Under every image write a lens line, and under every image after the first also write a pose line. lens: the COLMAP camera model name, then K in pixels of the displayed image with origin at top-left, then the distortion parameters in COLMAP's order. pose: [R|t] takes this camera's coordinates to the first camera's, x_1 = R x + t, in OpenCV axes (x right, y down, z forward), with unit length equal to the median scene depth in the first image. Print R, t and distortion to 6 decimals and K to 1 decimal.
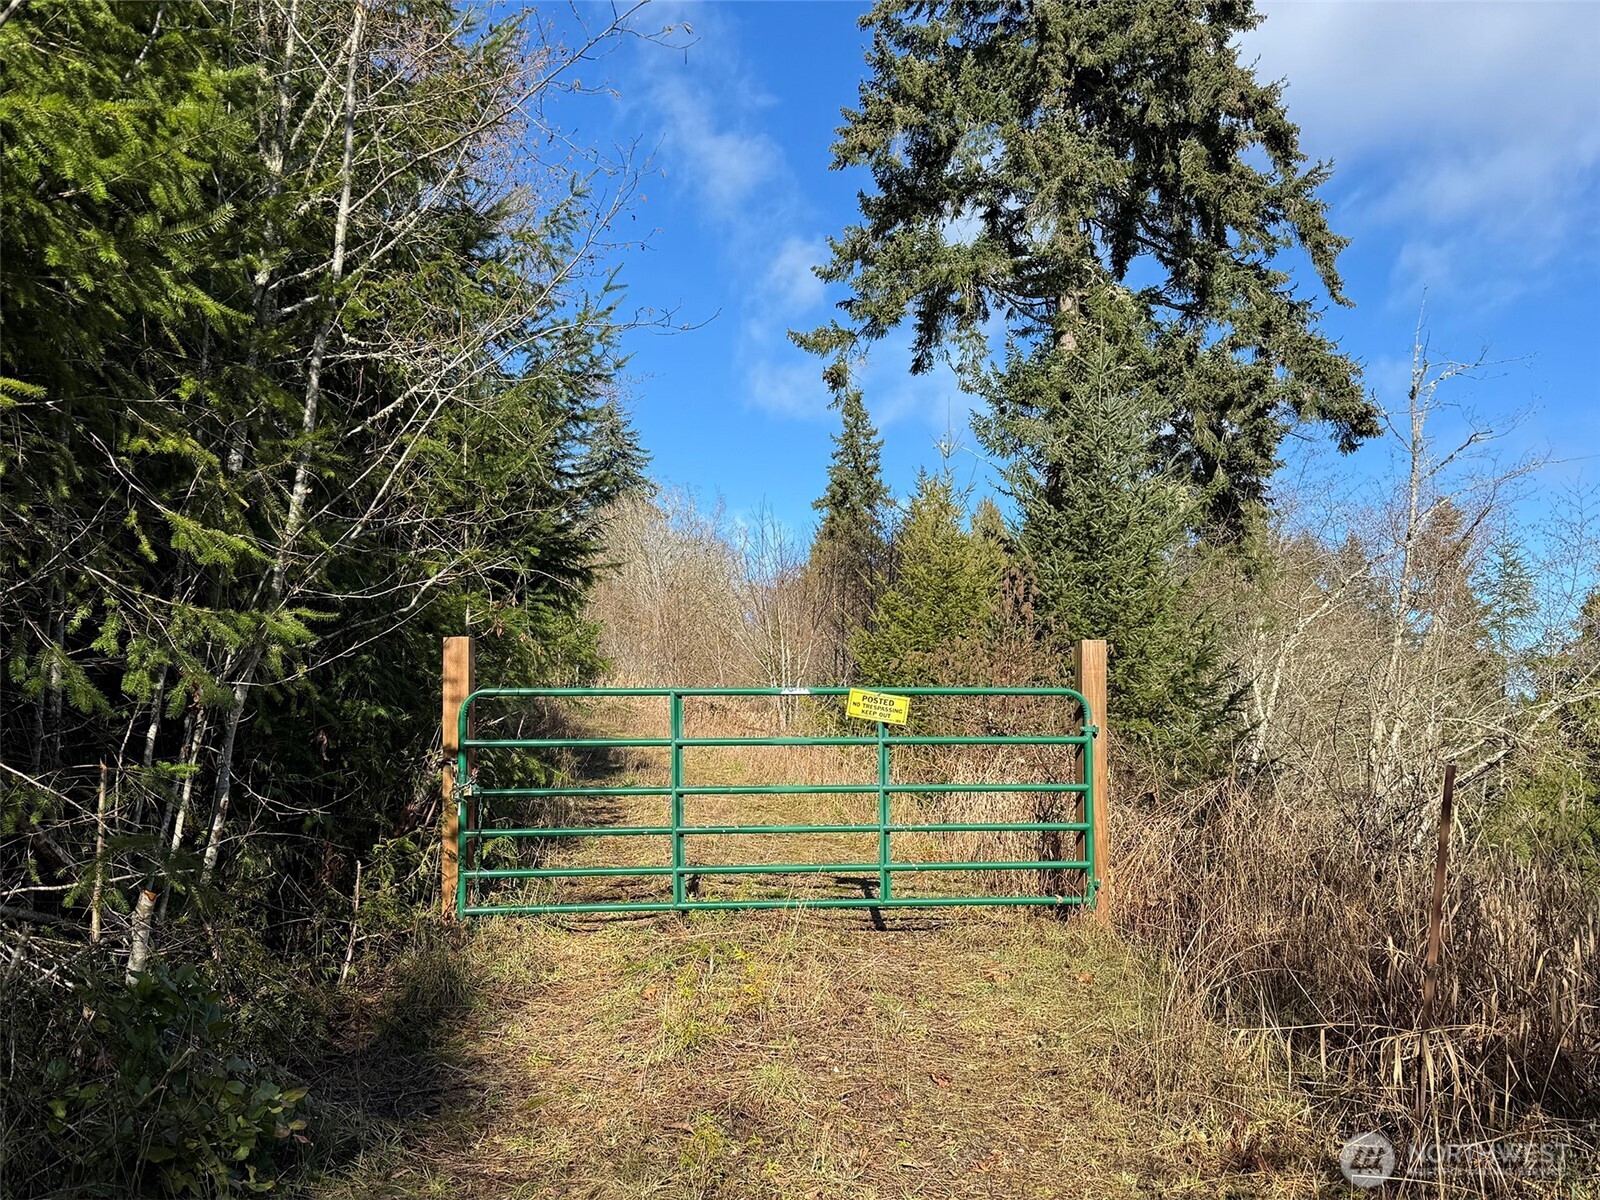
lens RADIAL K [[1119.6, 0, 800.0], [0, 1119.6, 600.0], [0, 0, 1]] dist [0.000343, -0.000046]
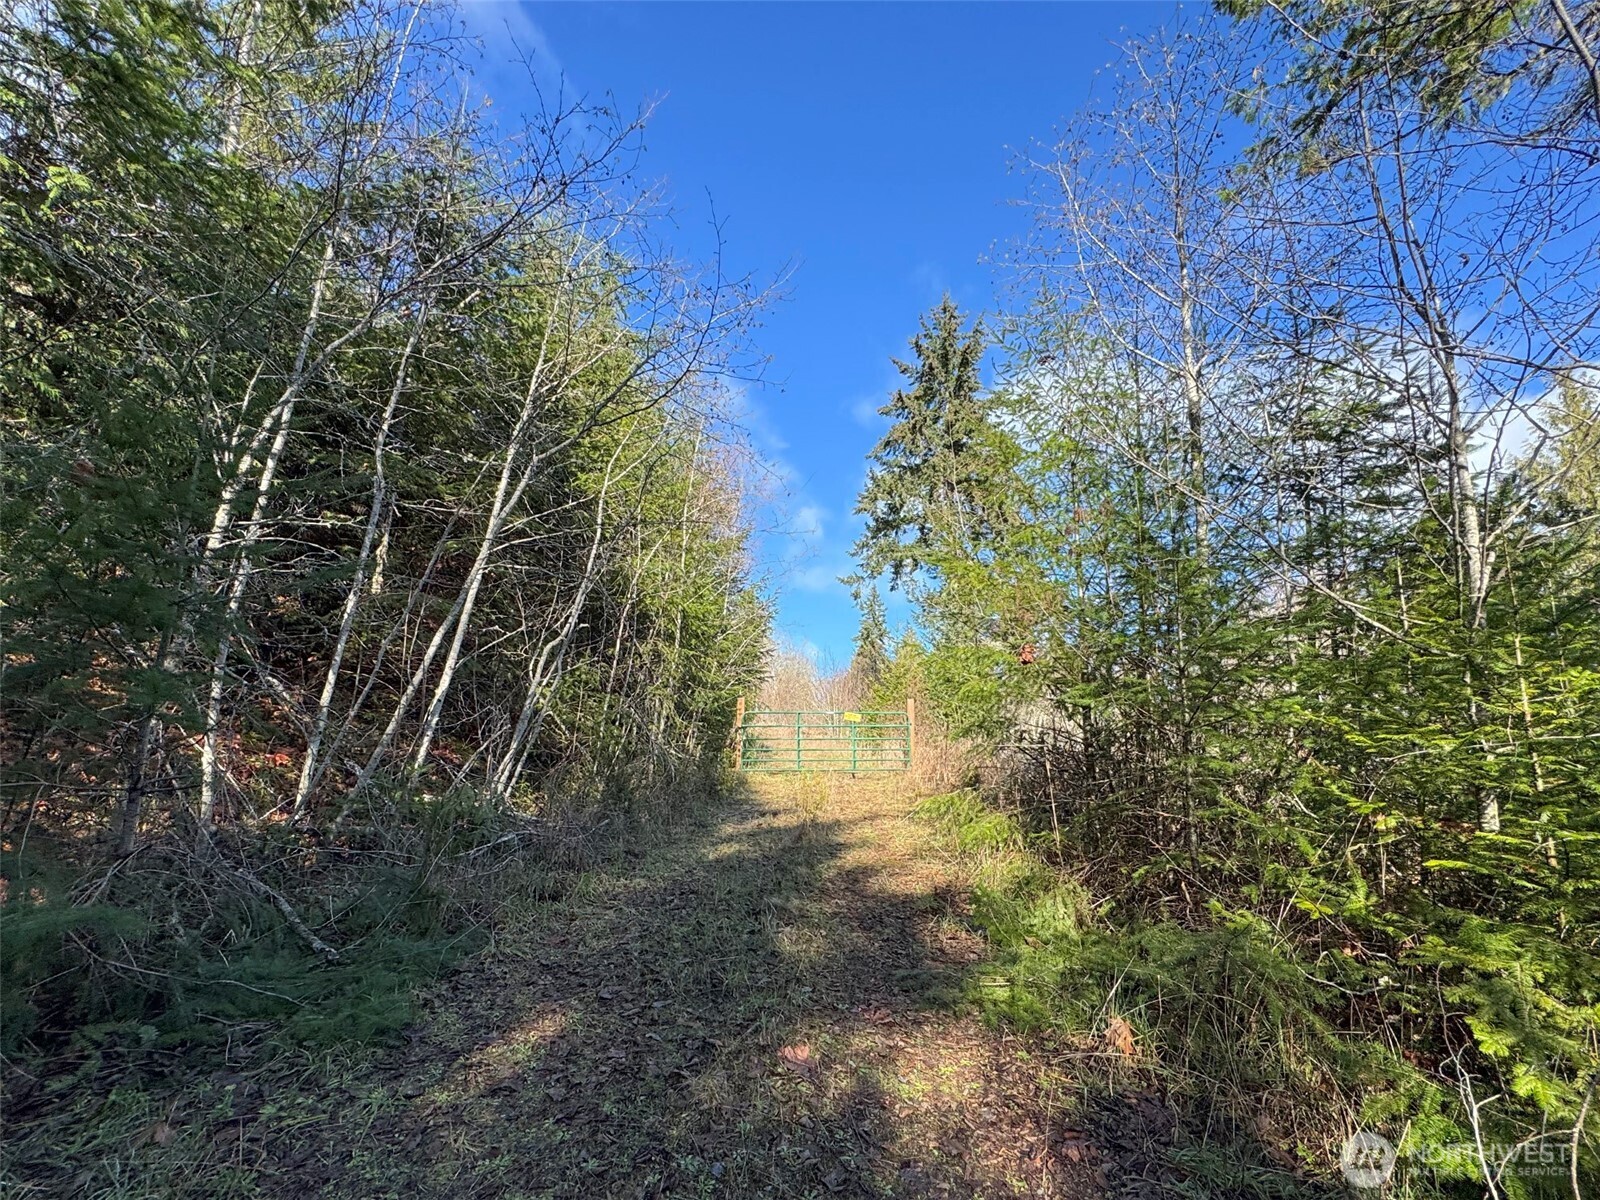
lens RADIAL K [[645.3, 0, 800.0], [0, 645.3, 600.0], [0, 0, 1]] dist [-0.044606, -0.017763]
pose [[0.997074, 0.004589, -0.076311, 0.018299], [-0.014785, 0.990927, -0.133583, -0.001174], [0.075005, 0.134320, 0.988095, -0.402088]]
